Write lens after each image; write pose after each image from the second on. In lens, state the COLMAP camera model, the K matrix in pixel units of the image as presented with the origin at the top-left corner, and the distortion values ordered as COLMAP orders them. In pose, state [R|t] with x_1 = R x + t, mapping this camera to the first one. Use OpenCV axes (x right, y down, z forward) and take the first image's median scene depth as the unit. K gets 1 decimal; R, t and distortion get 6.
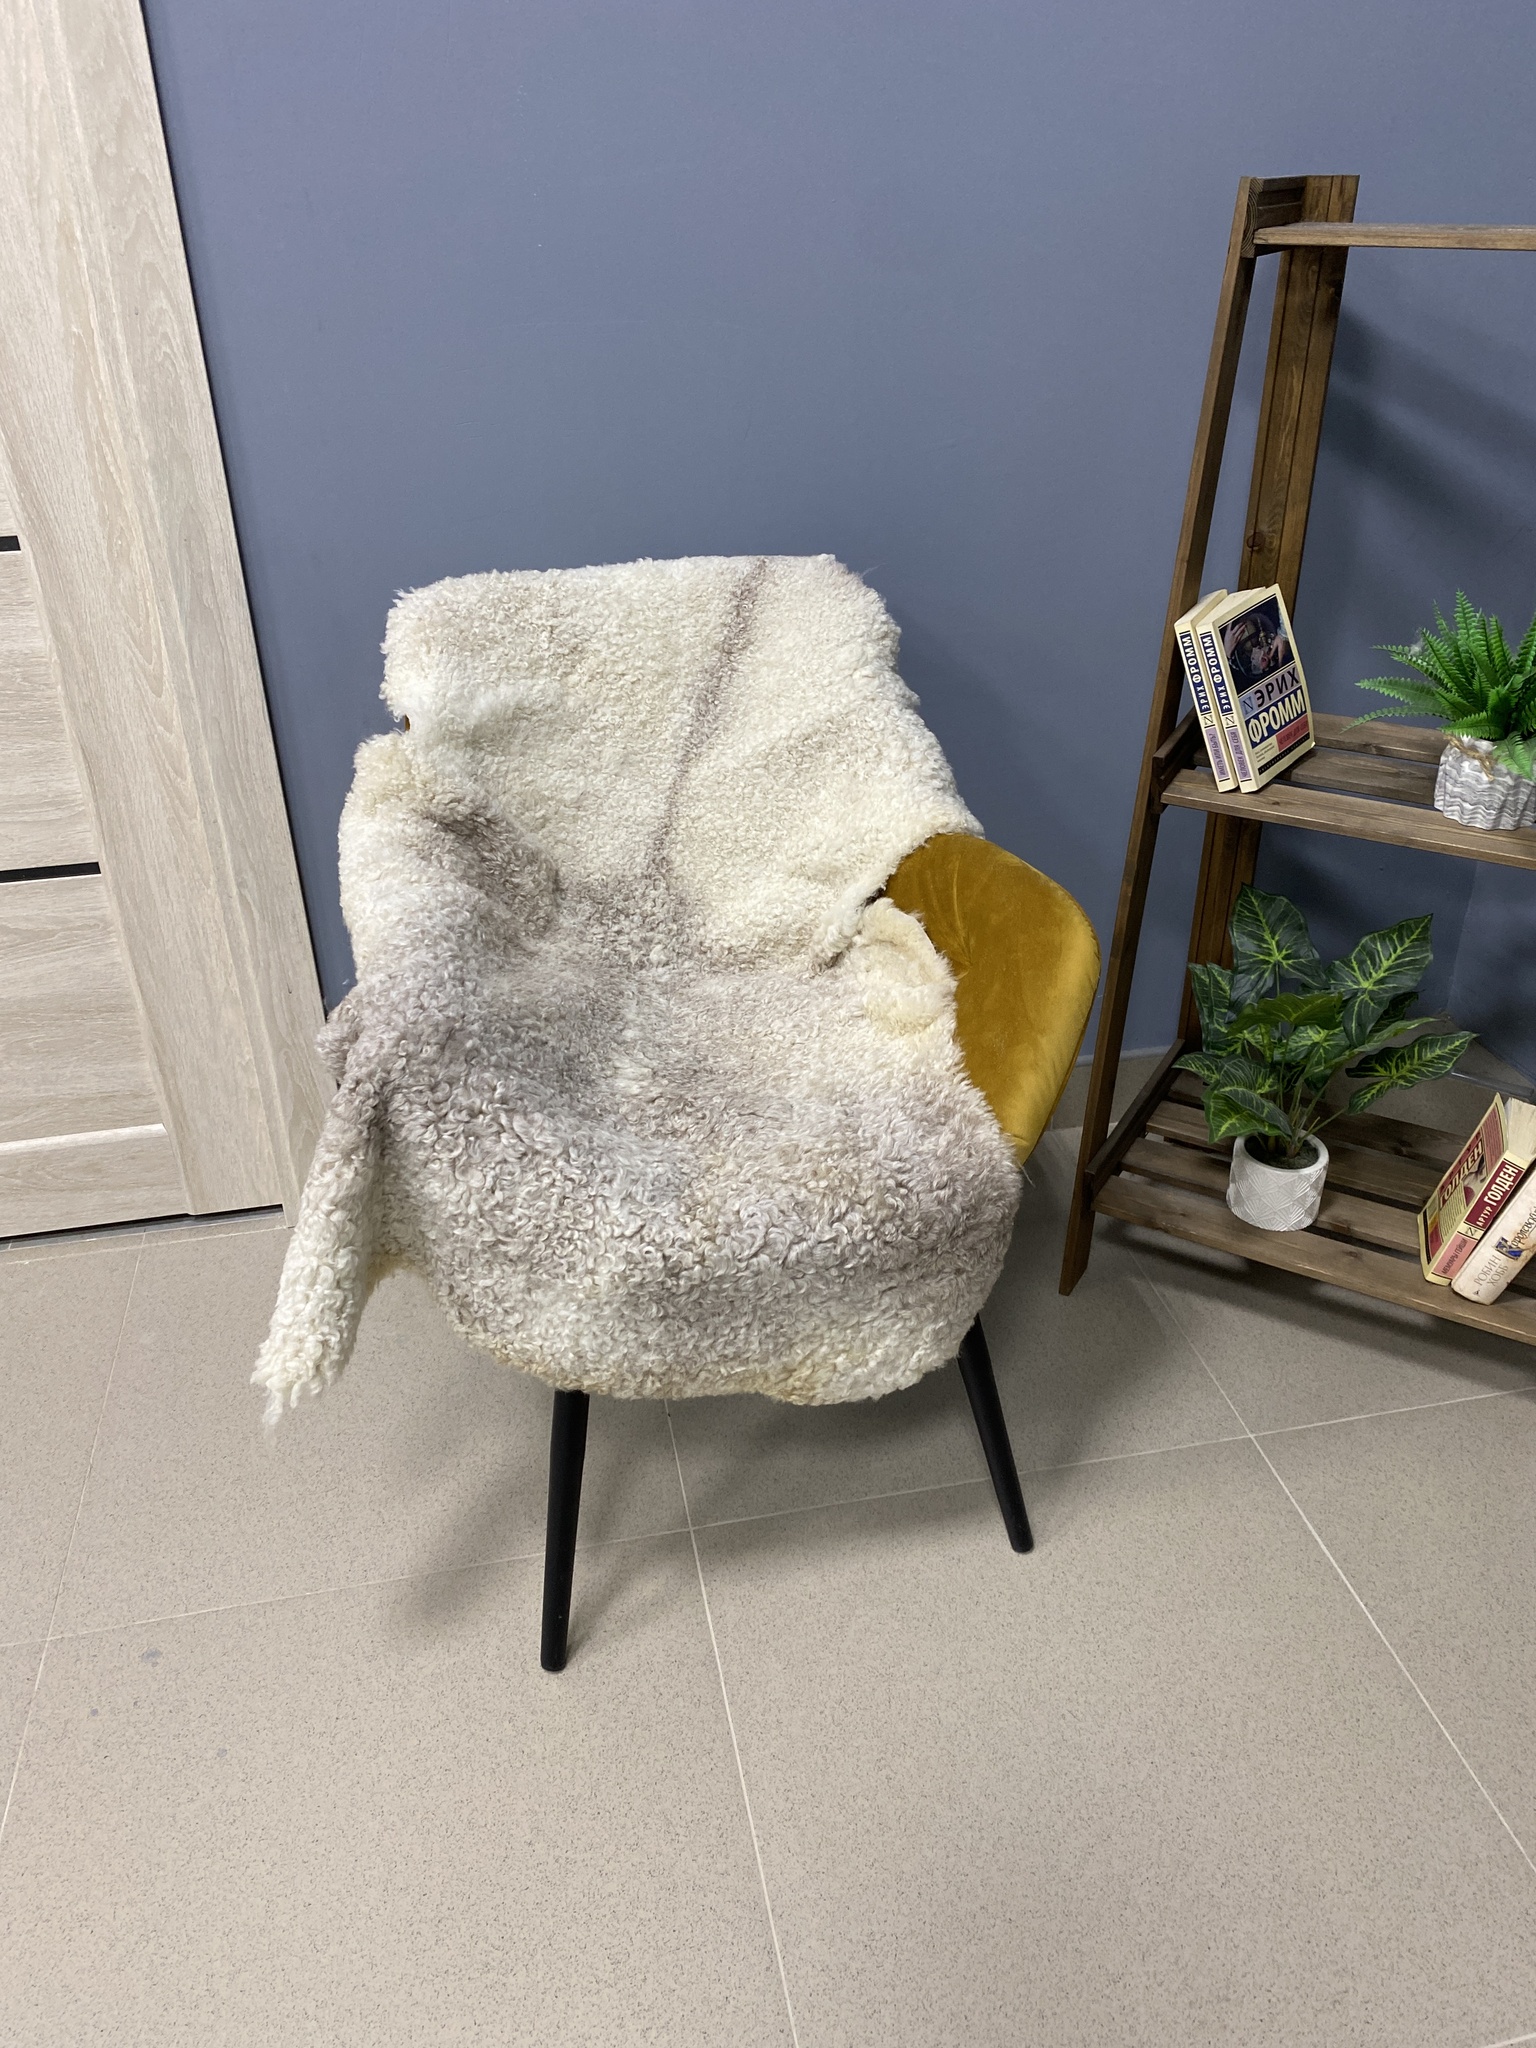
lens RADIAL K [[1558.0, 0, 786.9], [0, 1558.0, 1026.3], [0, 0, 1]] dist [0.006312, -0.004004]
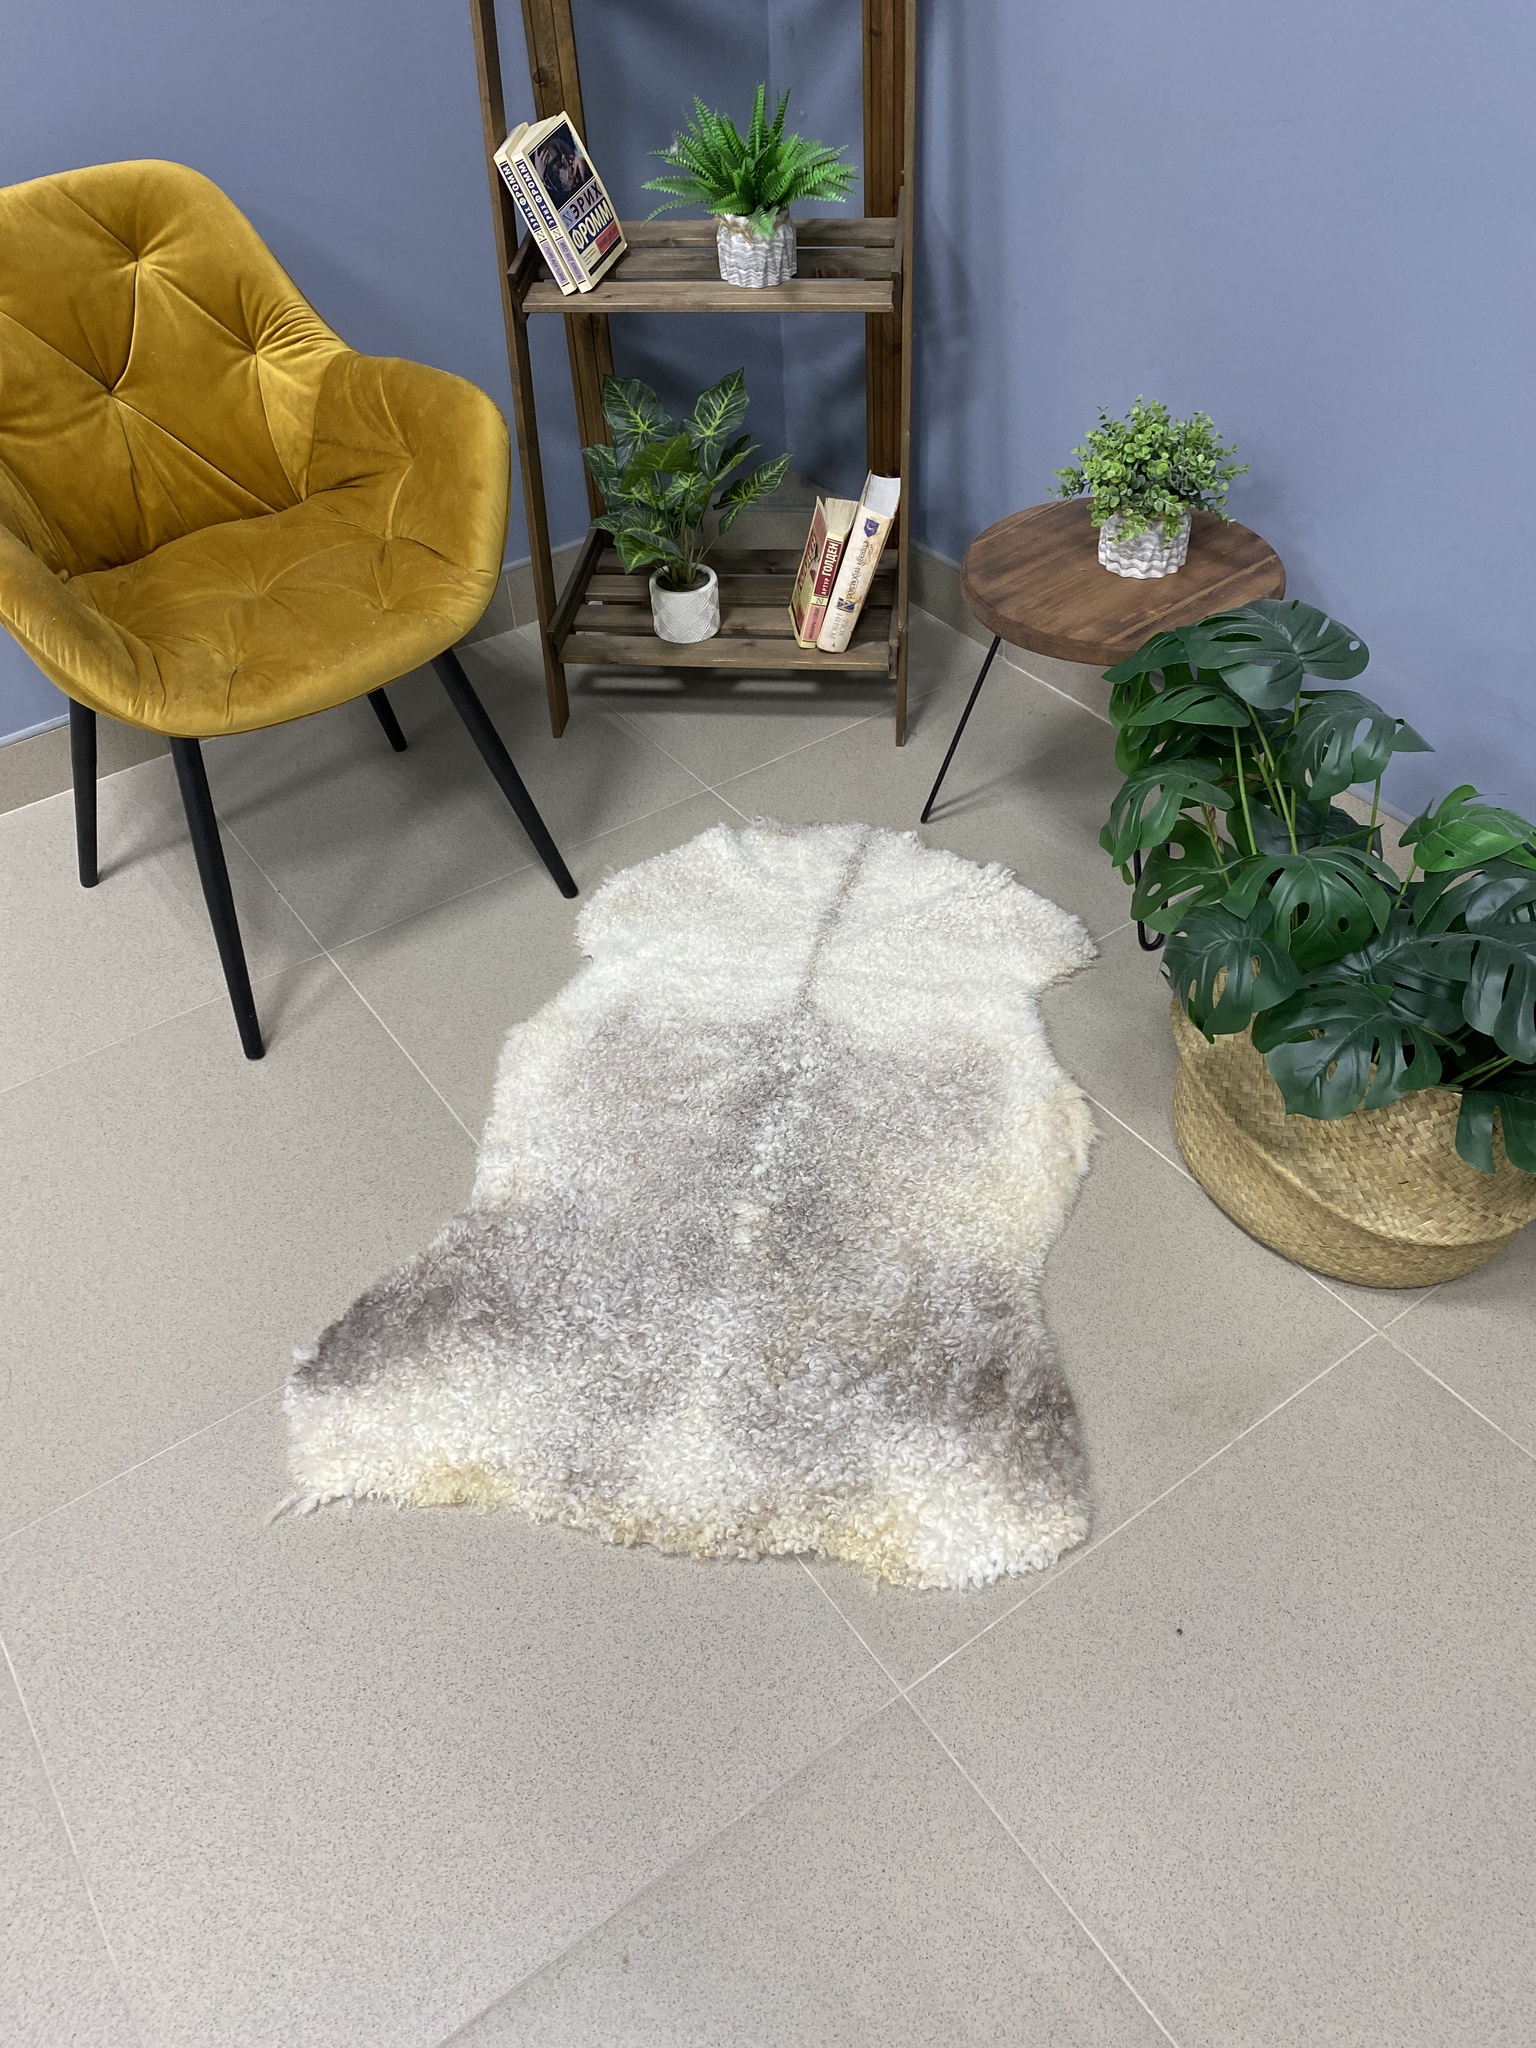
lens RADIAL K [[1557.7, 0, 784.5], [0, 1557.7, 1005.3], [0, 0, 1]] dist [0.024370, -0.024146]
pose [[0.916044, -0.292162, 0.274780, -0.078616], [0.226768, 0.942370, 0.245998, 0.123271], [-0.330816, -0.163034, 0.929506, -0.343056]]
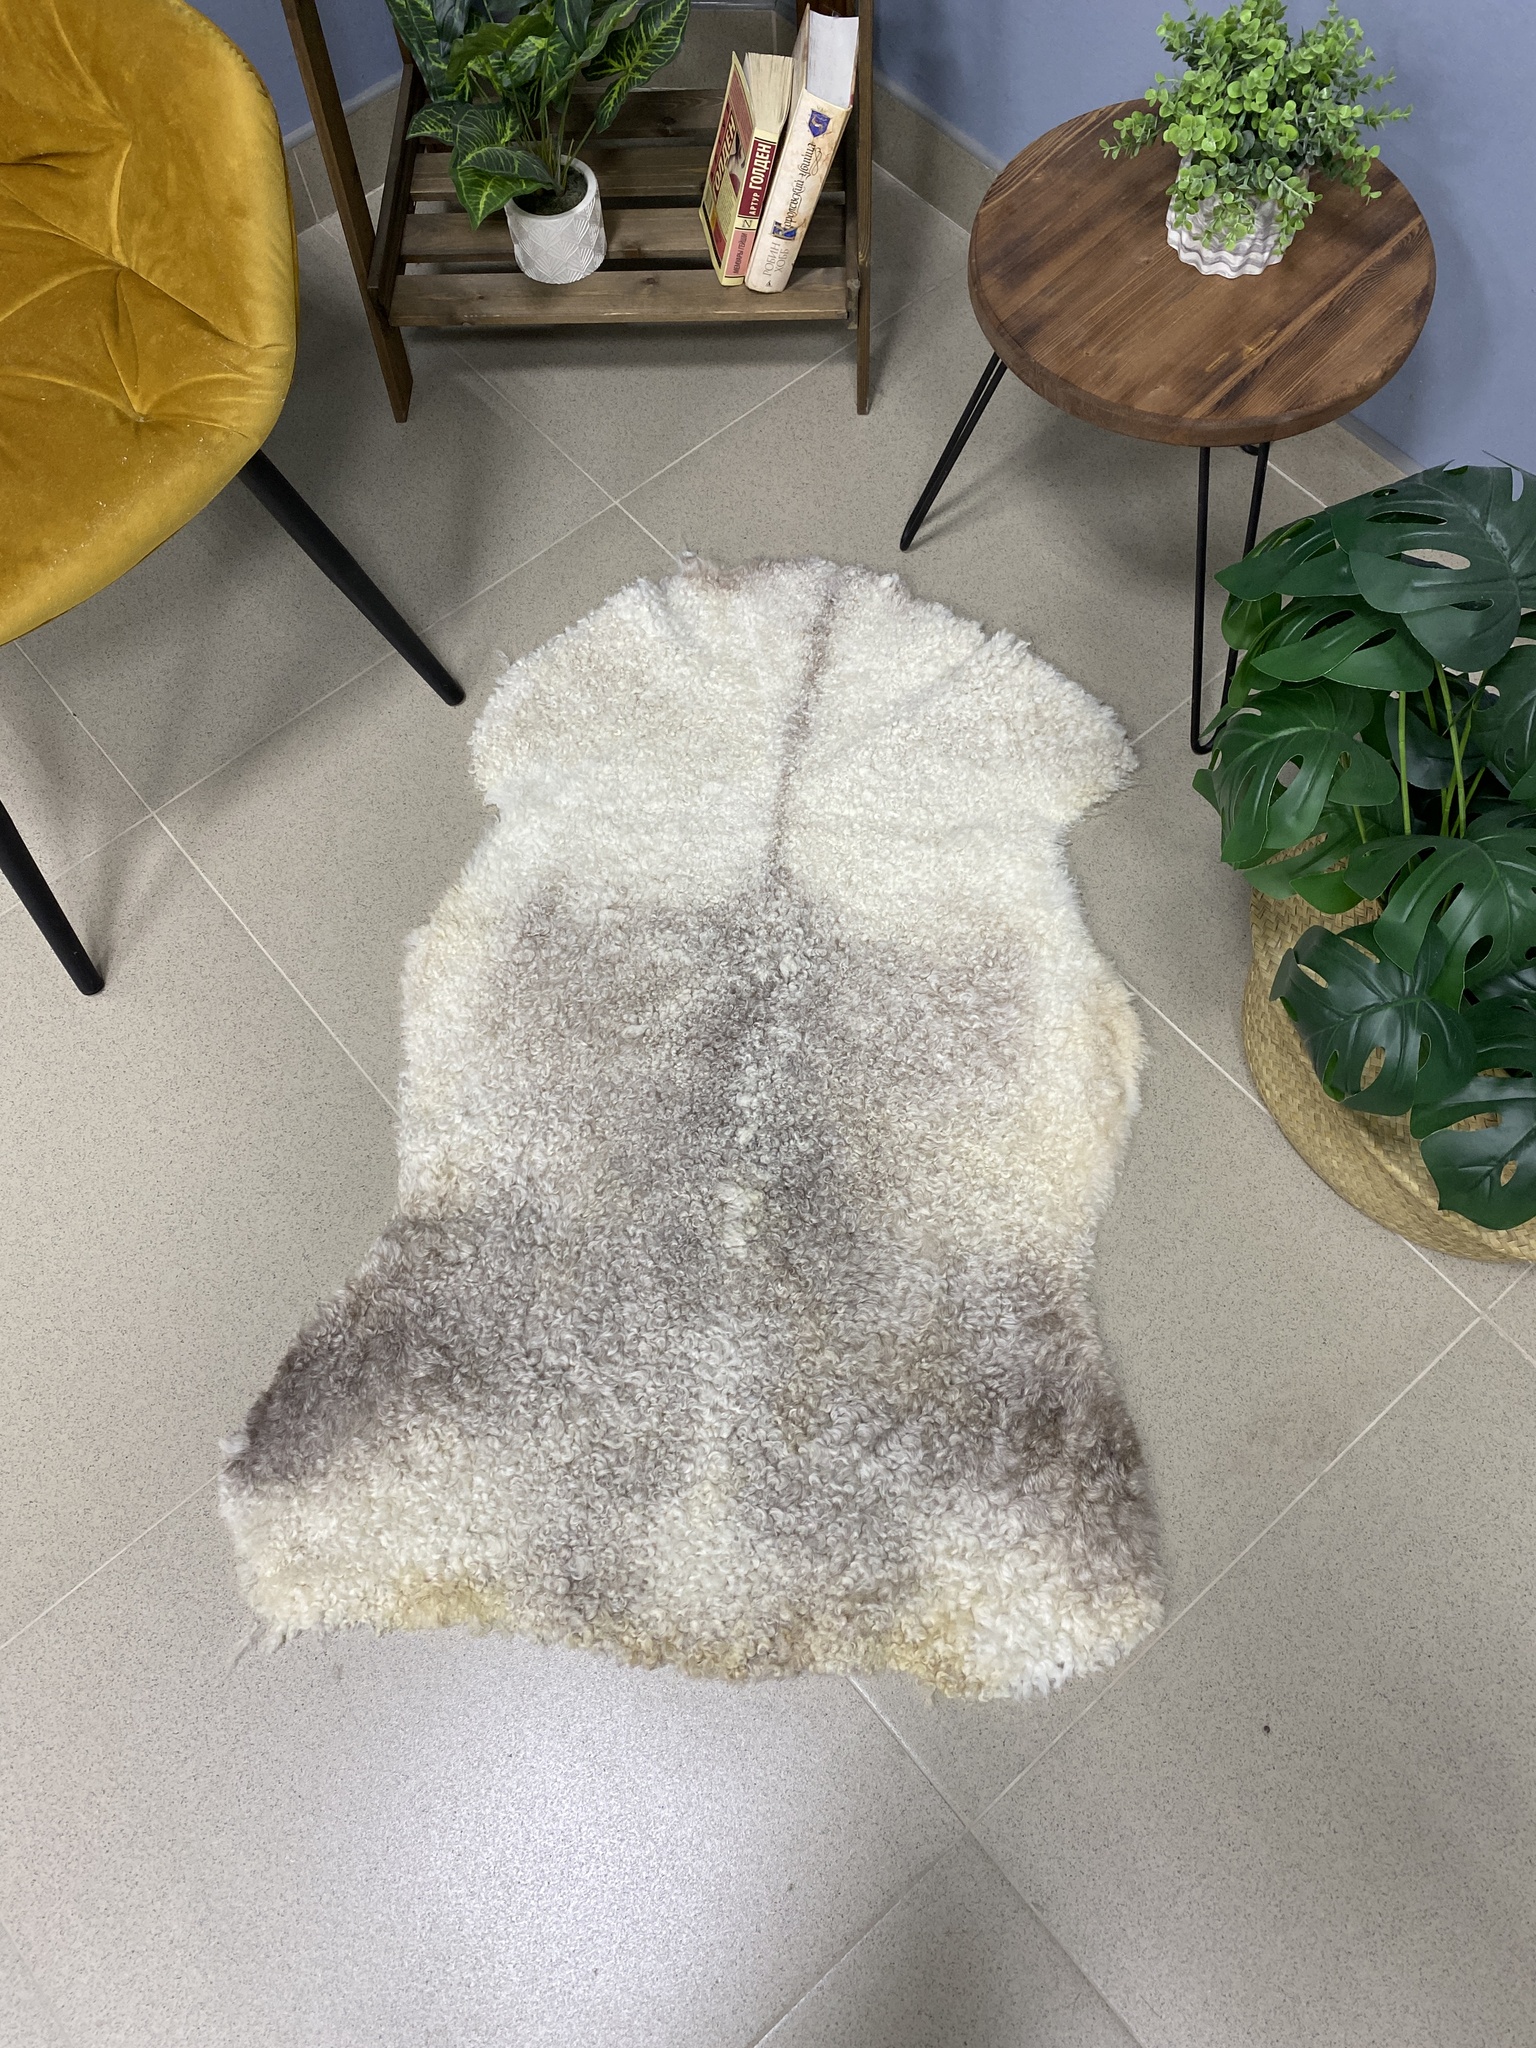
lens RADIAL K [[1568.4, 0, 770.0], [0, 1568.4, 1001.9], [0, 0, 1]] dist [0.009712, -0.000682]
pose [[0.877998, -0.446550, 0.172375, 0.058398], [0.264153, 0.752335, 0.603503, -0.095818], [-0.399178, -0.484341, 0.778506, -0.023406]]
